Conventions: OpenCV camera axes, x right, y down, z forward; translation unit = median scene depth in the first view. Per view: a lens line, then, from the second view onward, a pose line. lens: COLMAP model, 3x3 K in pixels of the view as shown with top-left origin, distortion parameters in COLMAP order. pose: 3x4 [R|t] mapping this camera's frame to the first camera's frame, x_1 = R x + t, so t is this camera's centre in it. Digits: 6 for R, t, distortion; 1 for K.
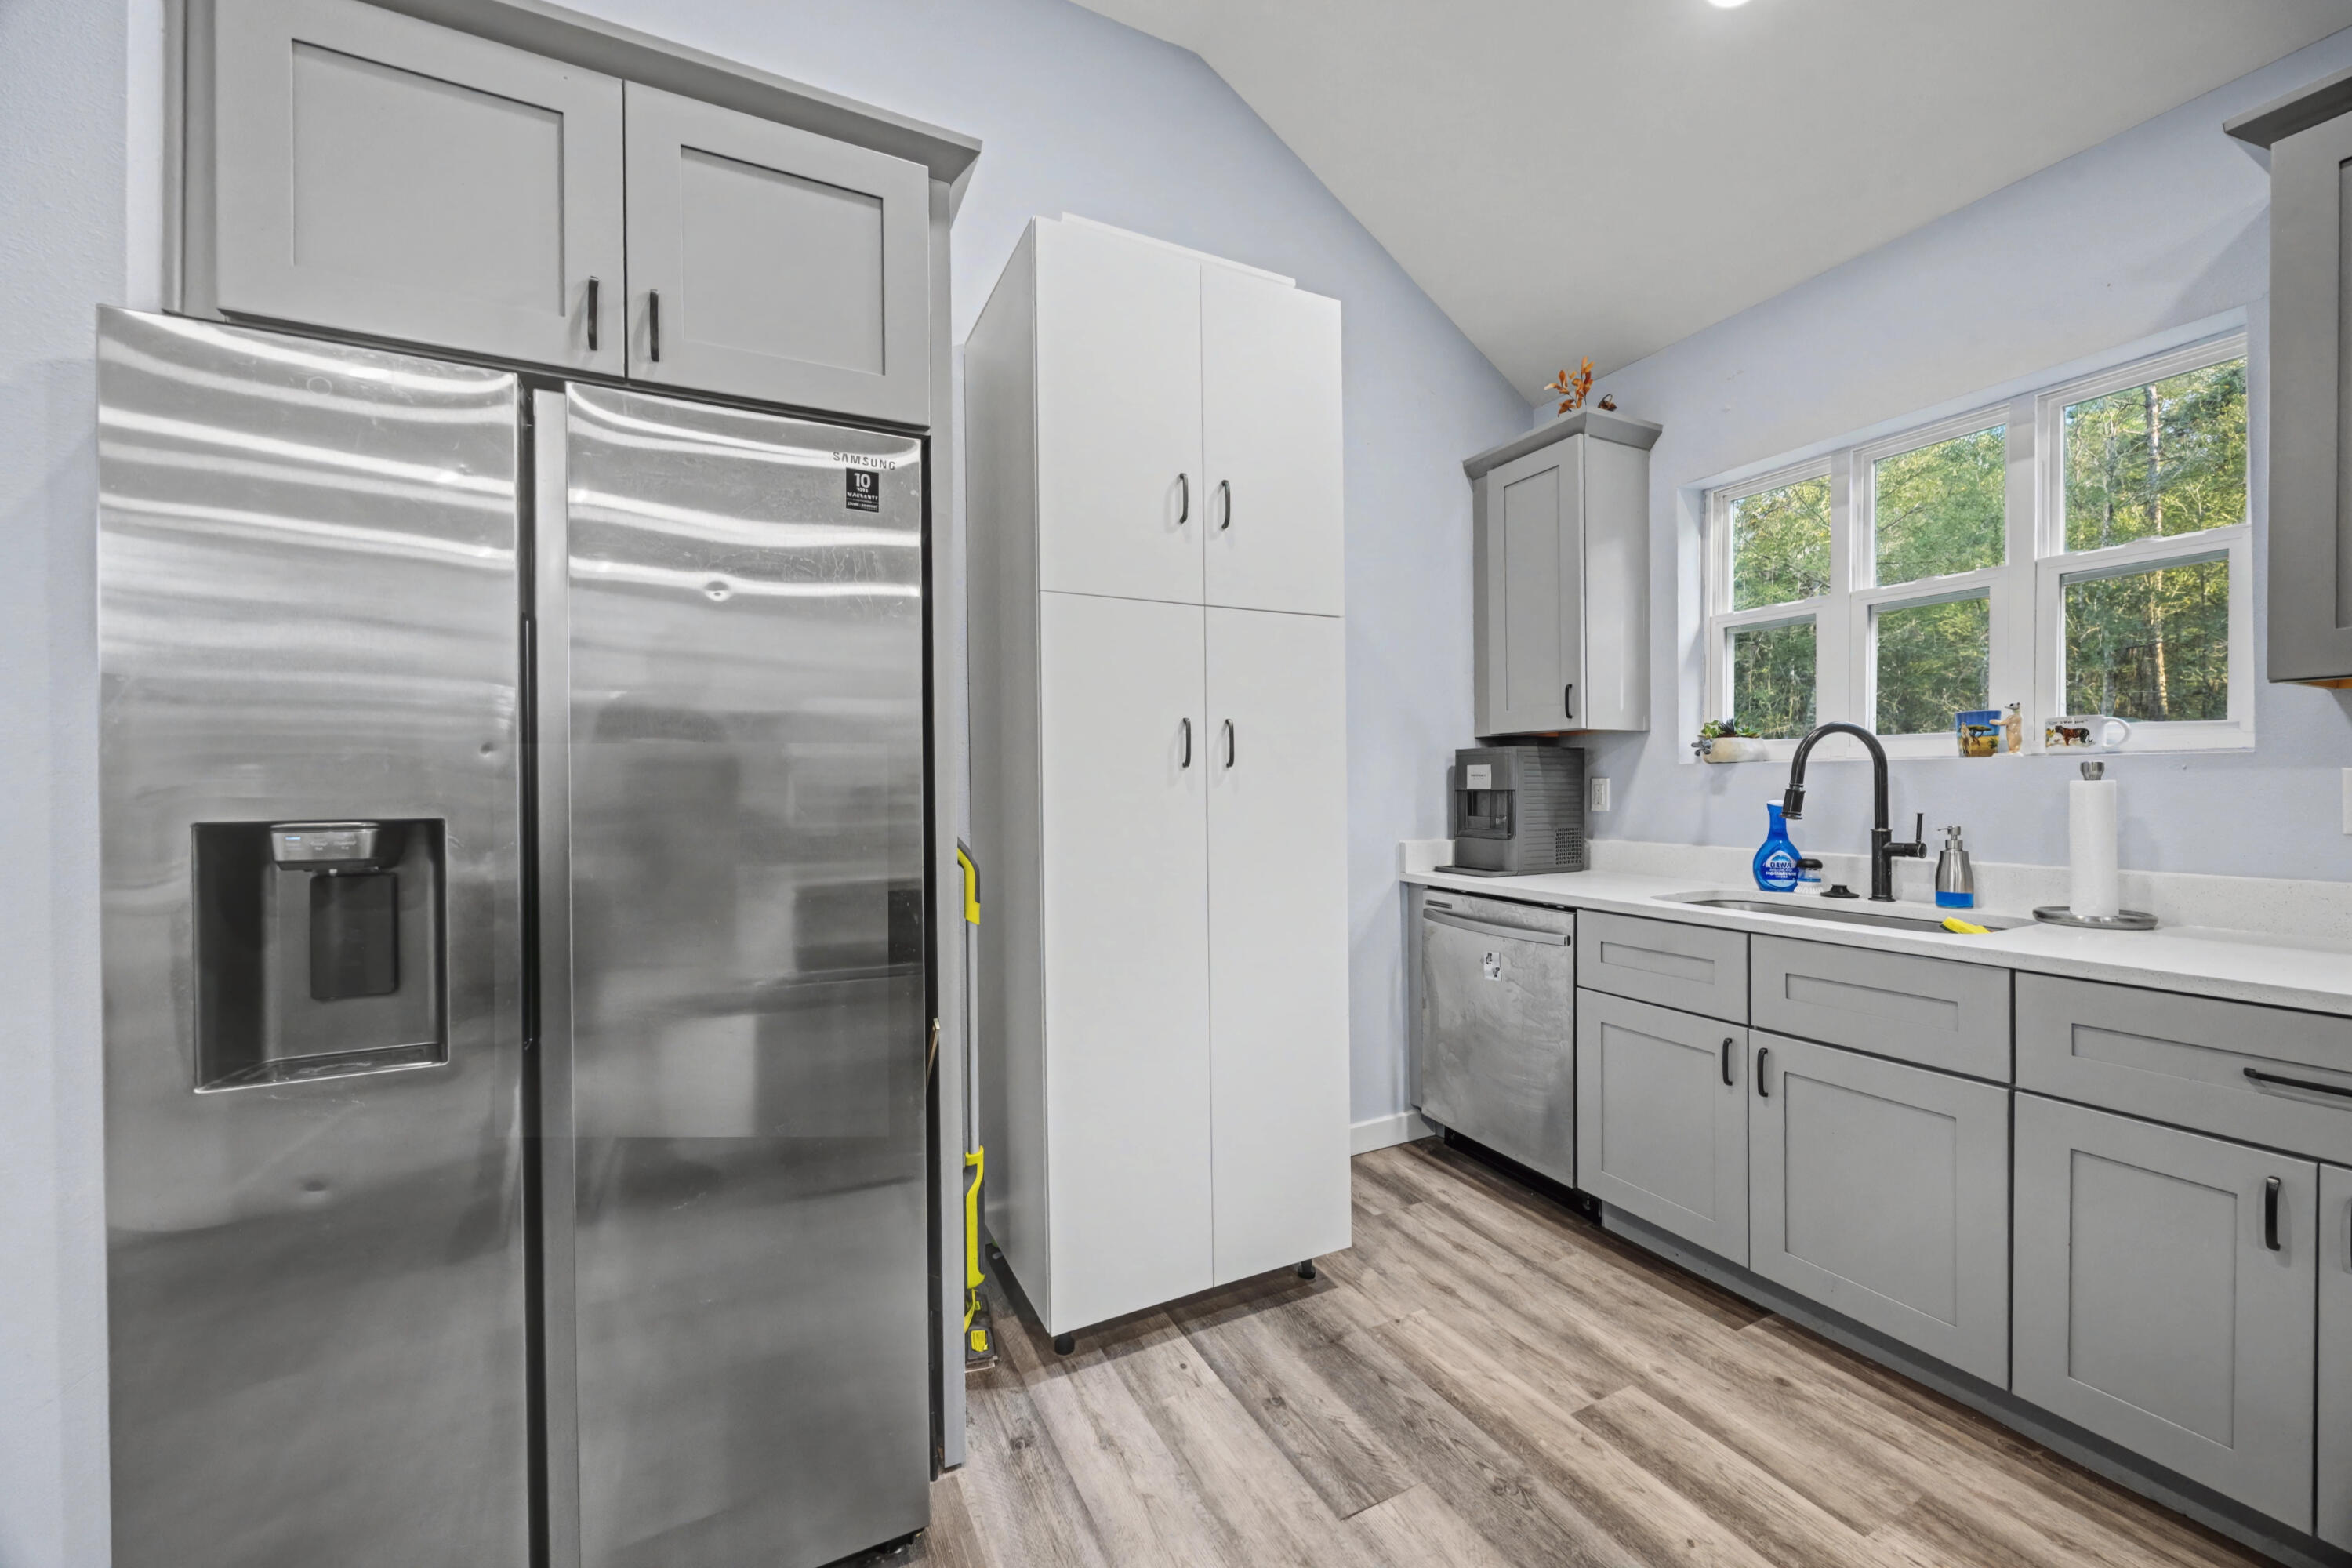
lens RADIAL K [[912.5, 0, 1183.5], [0, 912.5, 793.6], [0, 0, 1]] dist [-0.000223, -0.000060]
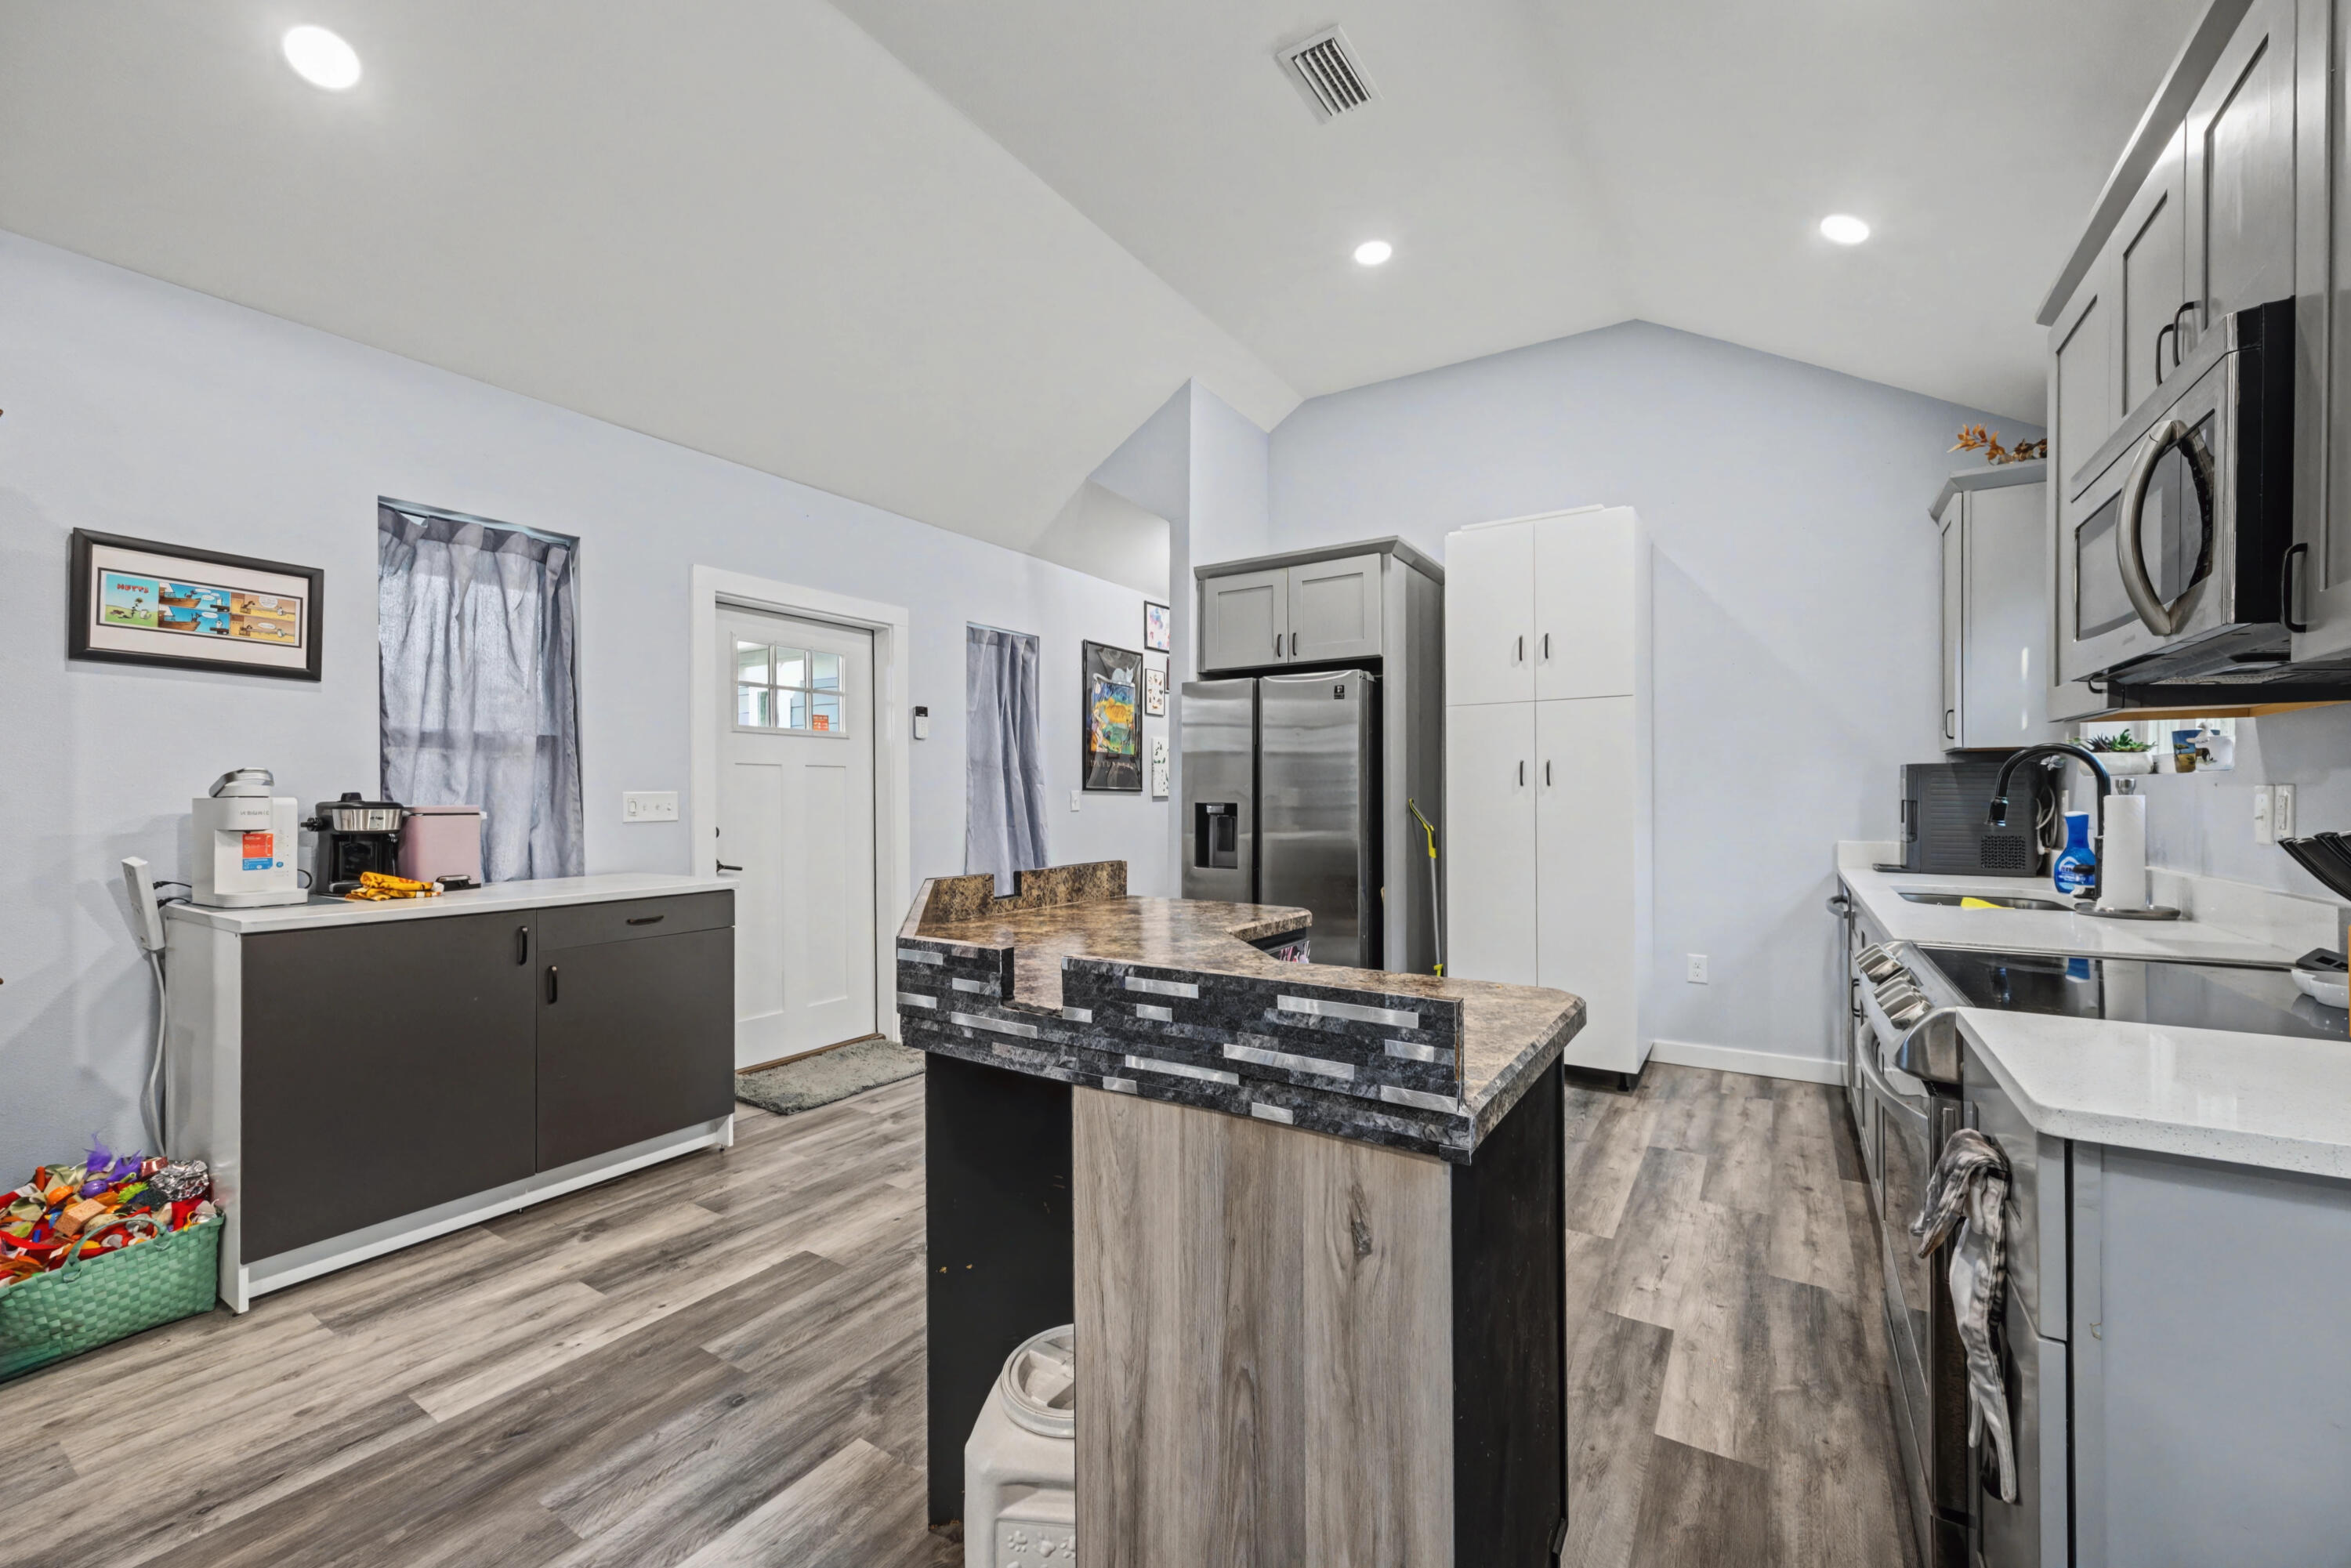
lens RADIAL K [[942.2, 0, 1171.7], [0, 942.2, 801.0], [0, 0, 1]] dist [0.010402, -0.000265]
pose [[0.503662, 0.005655, -0.863882, 1.257706], [-0.013201, 0.999912, -0.001150, 0.014559], [0.863800, 0.011983, 0.503692, -0.606540]]
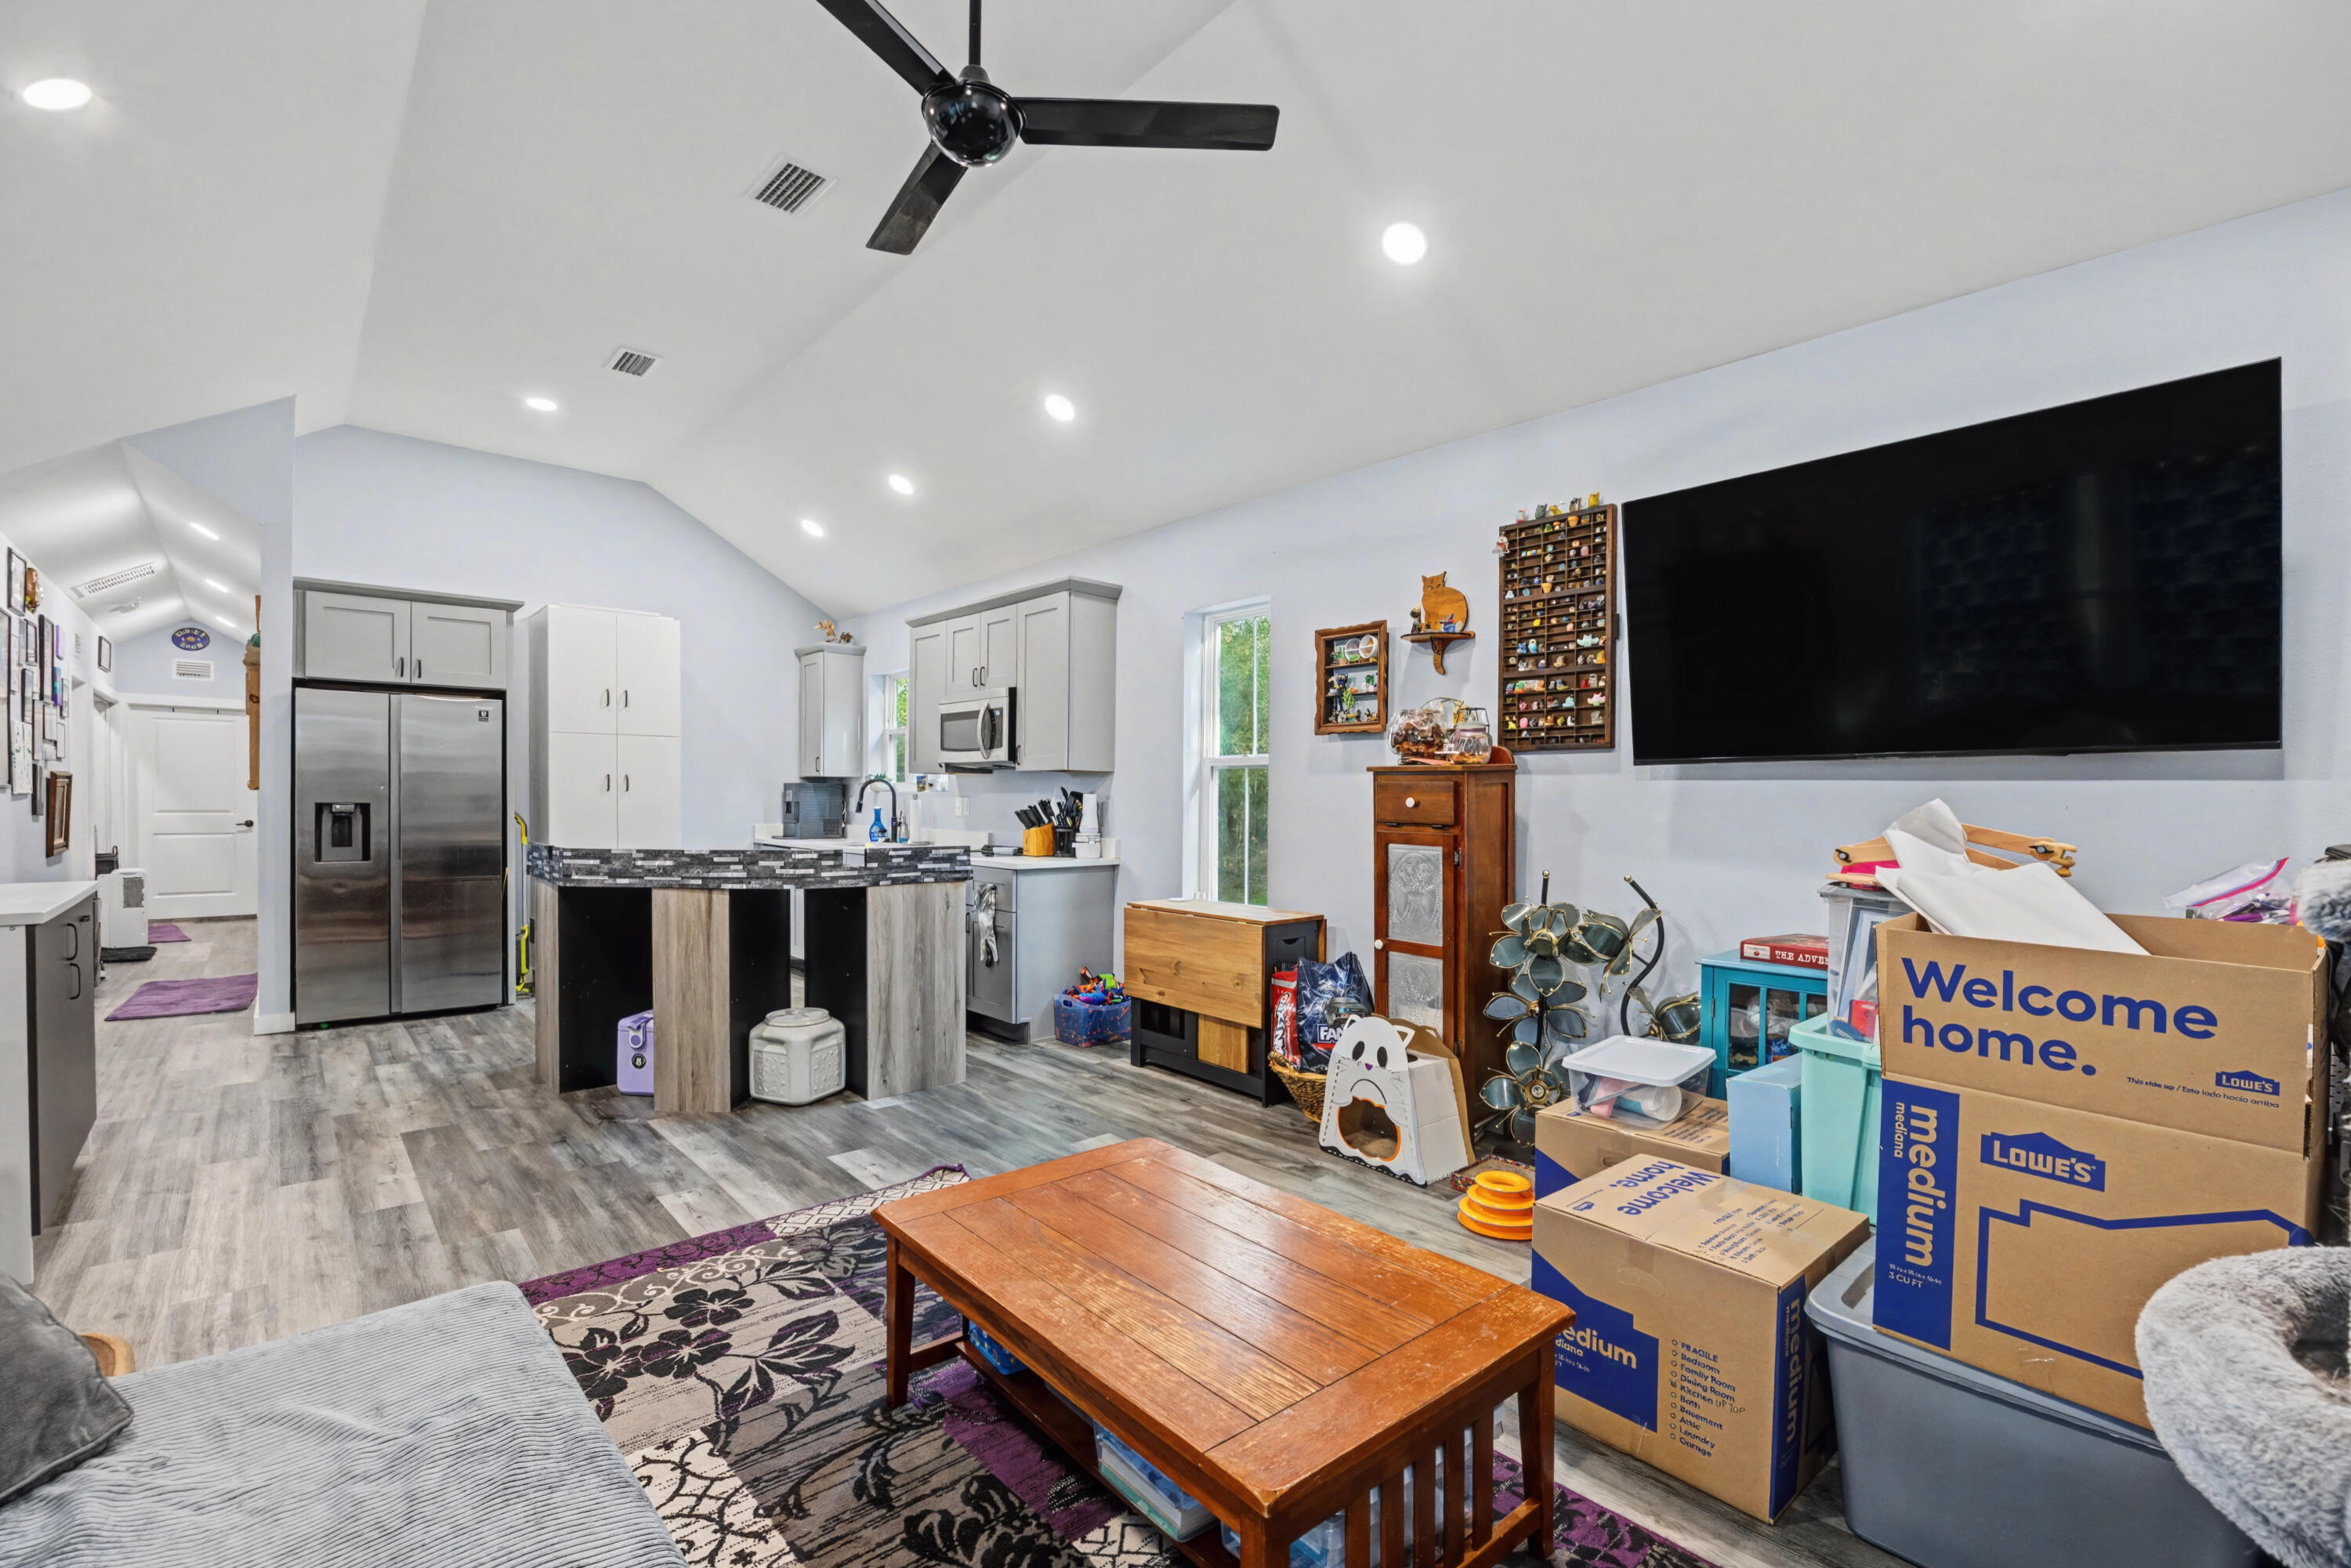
lens RADIAL K [[1060.7, 0, 1168.2], [0, 1060.7, 804.4], [0, 0, 1]] dist [-0.000368, -0.000032]
pose [[0.970035, 0.006948, 0.242867, 0.830799], [-0.004213, 0.999922, -0.011780, 0.041591], [-0.242930, 0.010404, 0.969988, -2.449027]]
